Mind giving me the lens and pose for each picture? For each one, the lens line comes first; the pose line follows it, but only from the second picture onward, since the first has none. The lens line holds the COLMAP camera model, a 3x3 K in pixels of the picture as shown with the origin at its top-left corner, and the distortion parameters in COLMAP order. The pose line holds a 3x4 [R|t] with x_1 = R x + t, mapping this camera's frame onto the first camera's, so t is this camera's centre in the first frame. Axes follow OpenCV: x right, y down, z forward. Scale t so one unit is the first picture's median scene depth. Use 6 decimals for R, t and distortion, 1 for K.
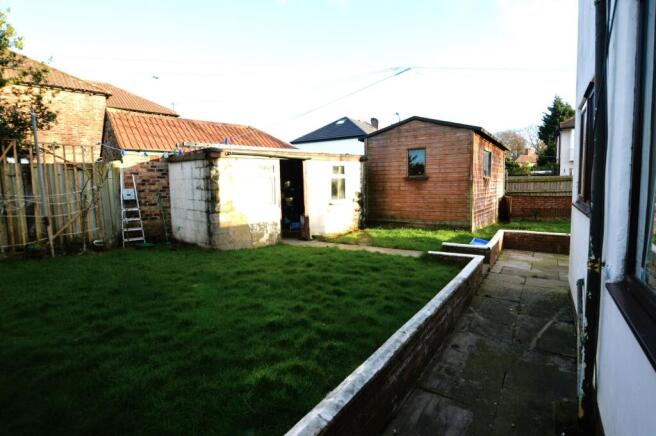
lens RADIAL K [[349.2, 0, 329.4], [0, 349.2, 217.4], [0, 0, 1]] dist [-0.020663, -0.000506]
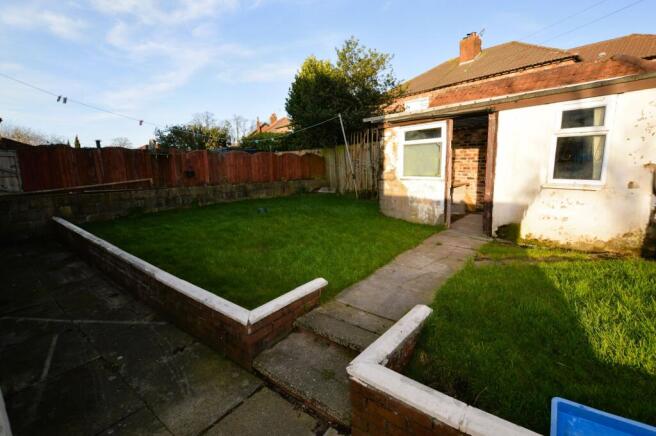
lens RADIAL K [[296.2, 0, 329.5], [0, 296.2, 215.7], [0, 0, 1]] dist [-0.024690, -0.000213]
pose [[-0.095639, 0.191809, -0.976761, 0.635640], [-0.071904, 0.977365, 0.198968, -0.078699], [0.992816, 0.089262, -0.079683, 0.931817]]
